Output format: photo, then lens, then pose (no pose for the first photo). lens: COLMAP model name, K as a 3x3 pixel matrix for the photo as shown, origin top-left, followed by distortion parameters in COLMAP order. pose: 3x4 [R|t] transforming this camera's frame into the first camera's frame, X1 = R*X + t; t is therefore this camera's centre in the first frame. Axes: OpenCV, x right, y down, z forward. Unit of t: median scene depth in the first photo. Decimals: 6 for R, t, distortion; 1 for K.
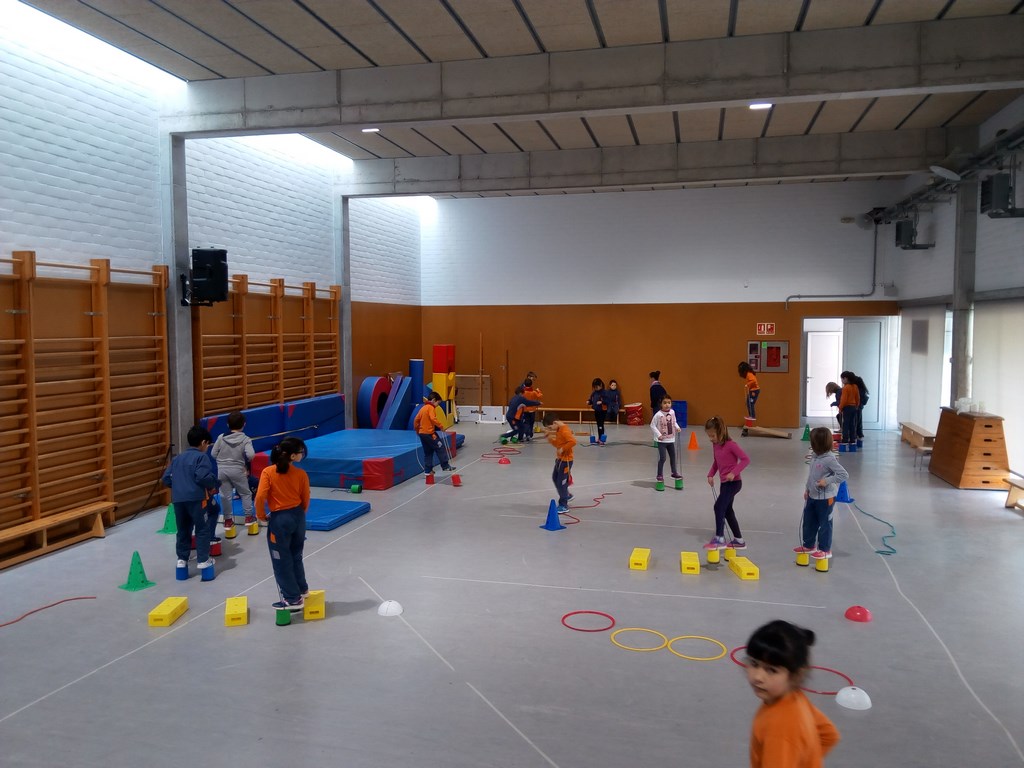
lens RADIAL K [[799.0, 0, 497.9], [0, 799.0, 381.6], [0, 0, 1]] dist [0.041359, -0.055138]
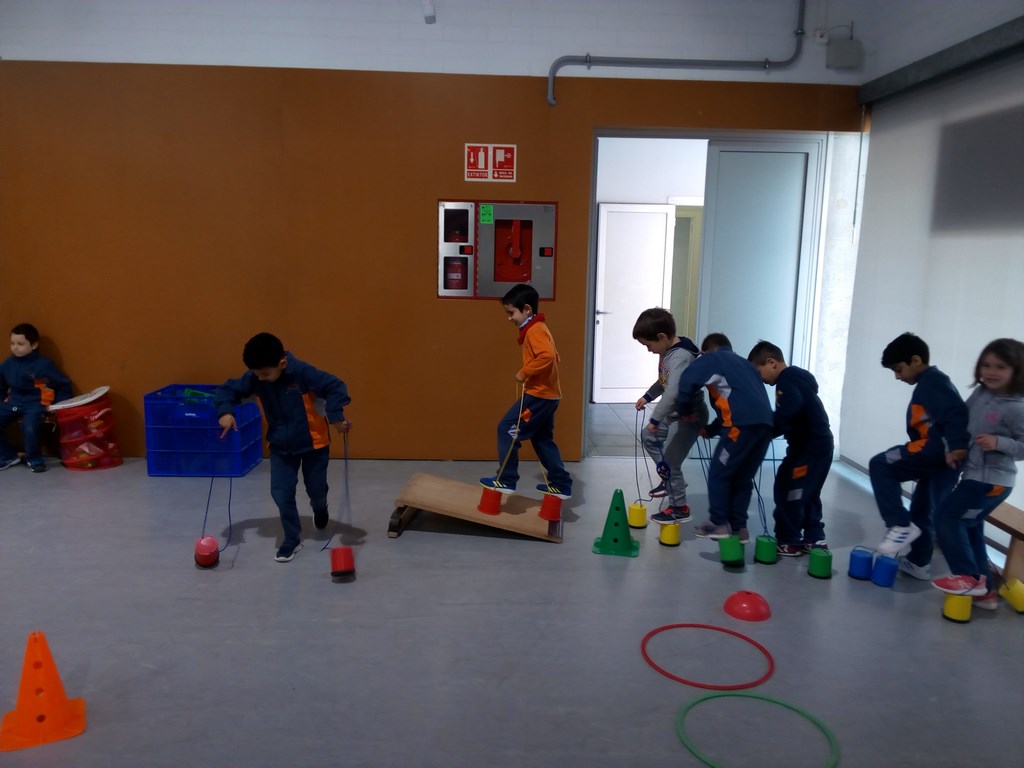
lens RADIAL K [[799.0, 0, 529.2], [0, 799.0, 399.3], [0, 0, 1]] dist [0.041359, -0.055138]
pose [[0.951321, -0.029781, 0.306759, 0.276163], [-0.004528, 0.993862, 0.110530, -0.007602], [-0.308168, -0.106539, 0.945348, 0.760567]]
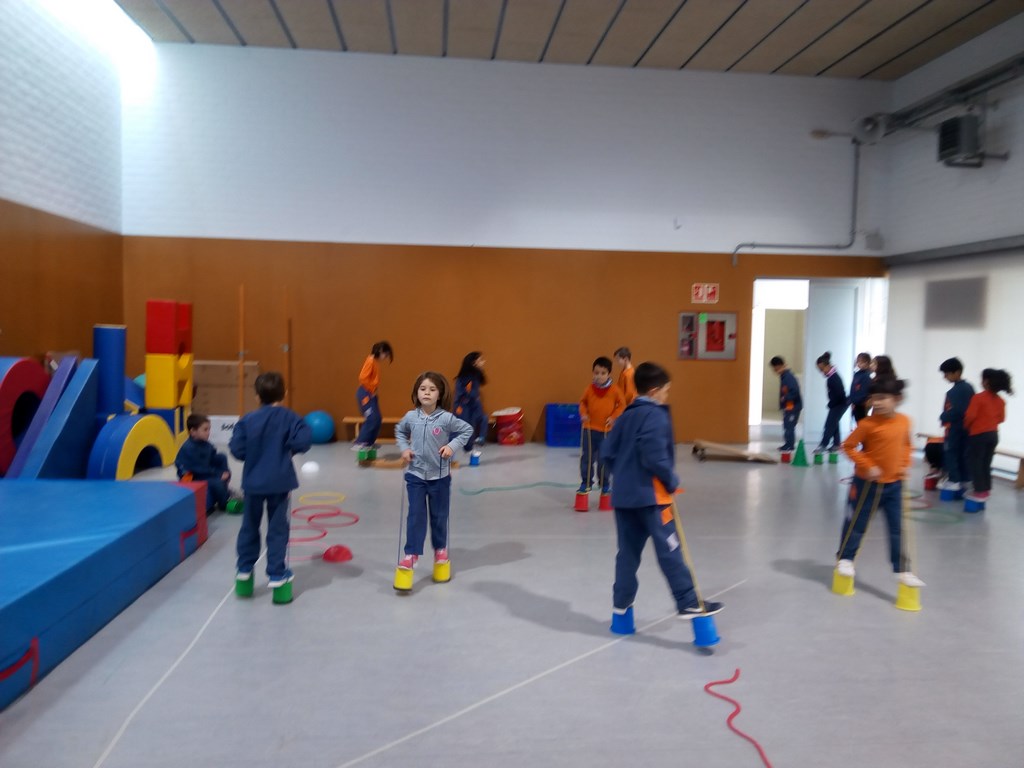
lens RADIAL K [[799.0, 0, 517.6], [0, 799.0, 384.7], [0, 0, 1]] dist [0.041359, -0.055138]
pose [[0.938462, -0.000111, 0.345382, -0.040628], [0.000501, 0.999999, -0.001039, 0.010725], [-0.345381, 0.001148, 0.938462, 0.490342]]
